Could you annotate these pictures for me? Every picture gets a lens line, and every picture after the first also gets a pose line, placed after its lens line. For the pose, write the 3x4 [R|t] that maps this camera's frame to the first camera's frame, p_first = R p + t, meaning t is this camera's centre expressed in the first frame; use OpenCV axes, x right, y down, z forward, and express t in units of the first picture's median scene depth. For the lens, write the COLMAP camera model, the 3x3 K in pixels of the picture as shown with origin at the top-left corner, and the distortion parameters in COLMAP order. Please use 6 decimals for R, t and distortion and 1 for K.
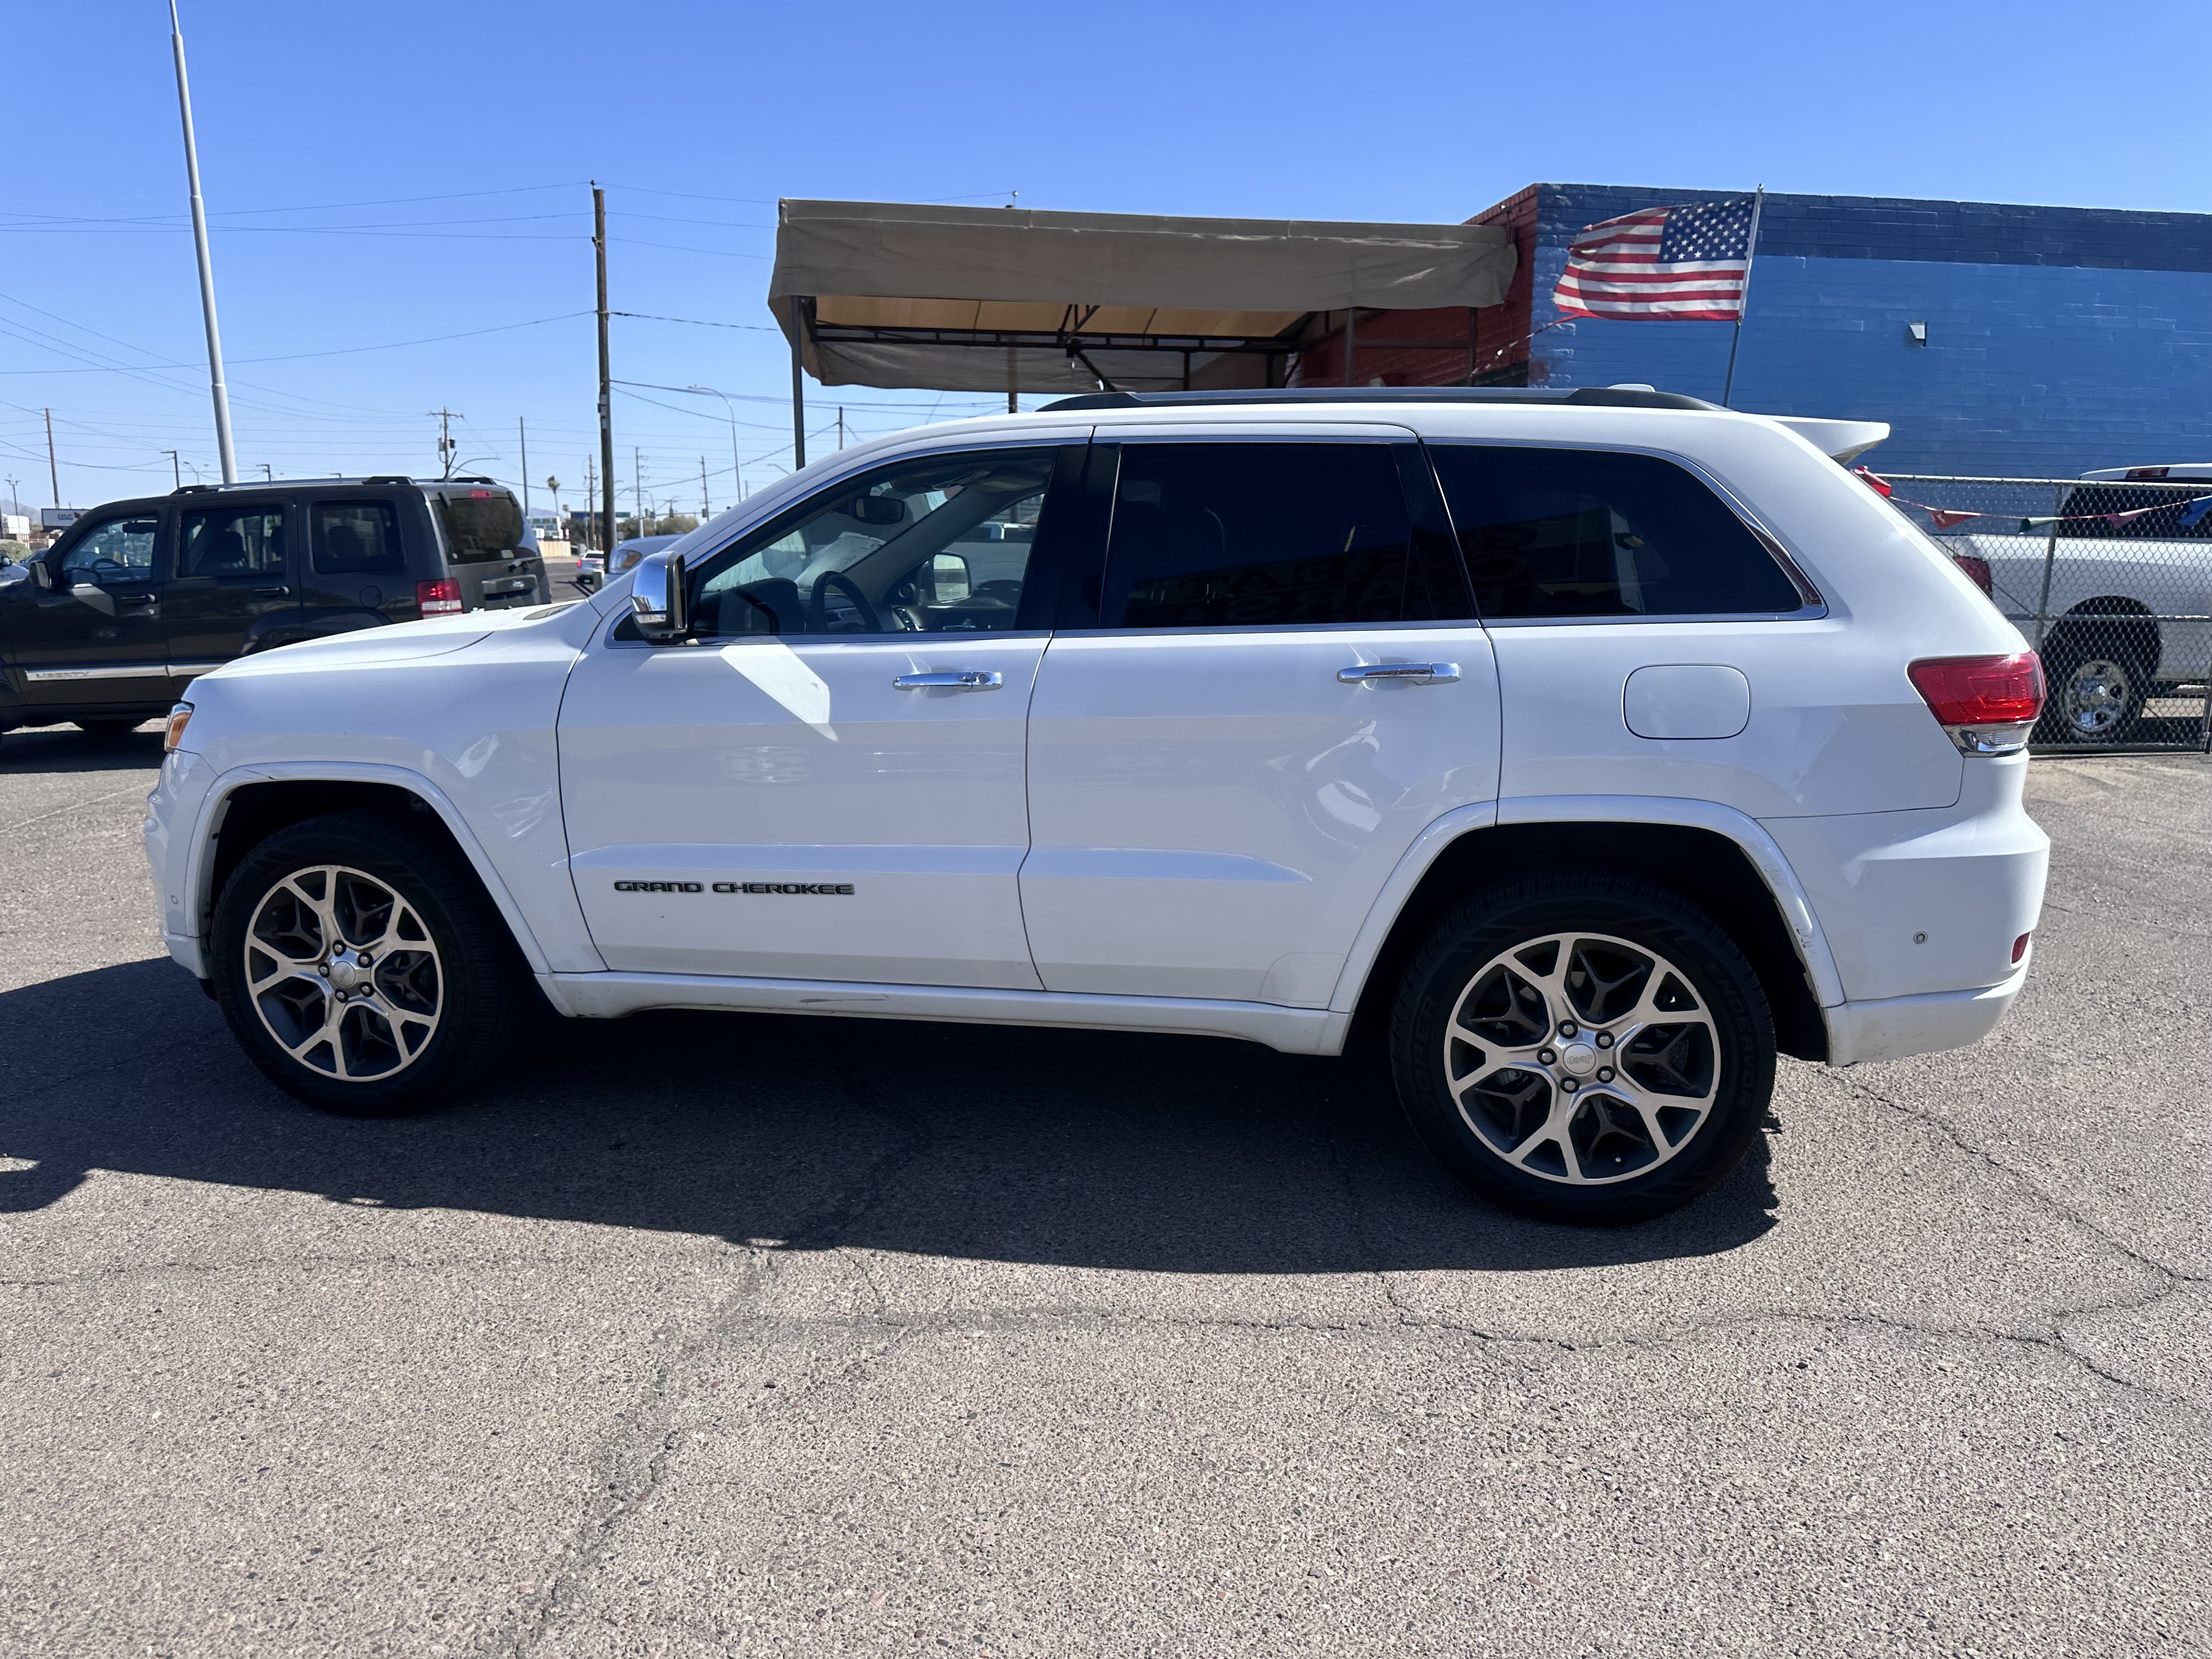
lens RADIAL K [[1563.6, 0, 1110.3], [0, 1563.6, 827.9], [0, 0, 1]] dist [0.045087, -0.053848]
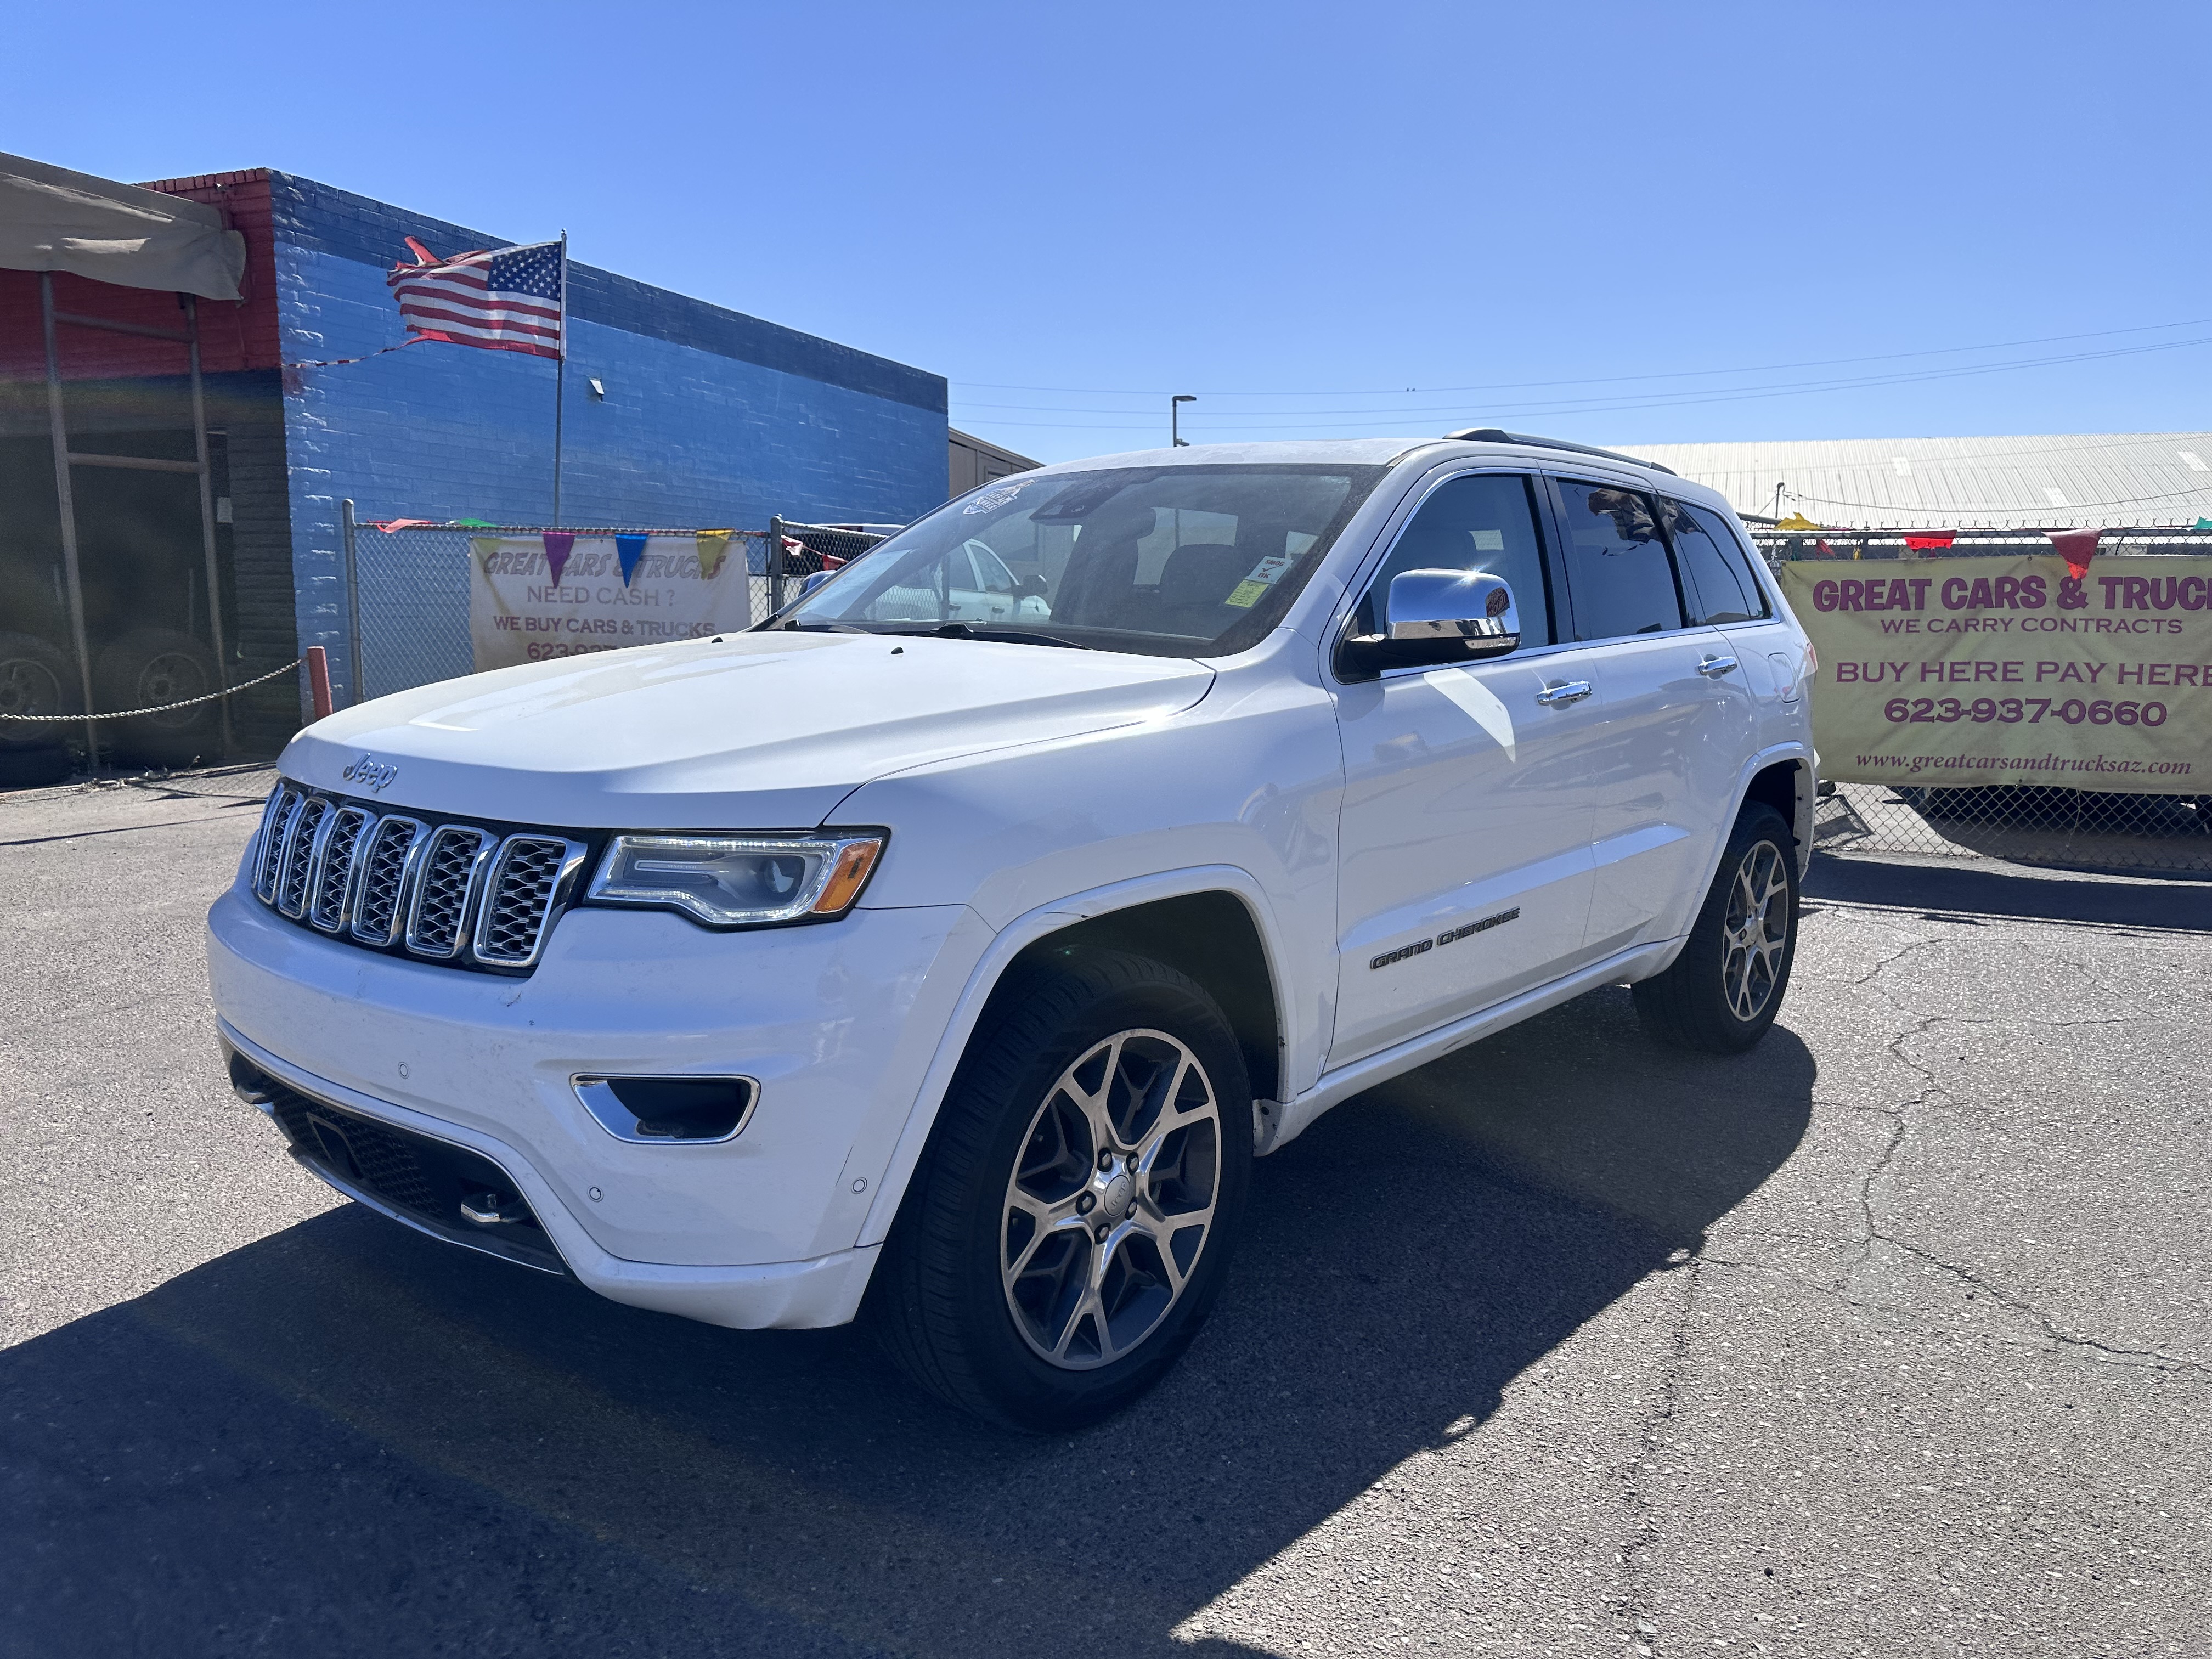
lens RADIAL K [[1563.6, 0, 1115.1], [0, 1563.6, 829.3], [0, 0, 1]] dist [0.045087, -0.053848]
pose [[0.503102, -0.126657, 0.854896, -0.287308], [0.148216, 0.987192, 0.059033, -0.027417], [-0.851423, 0.097009, 0.515430, 0.179525]]
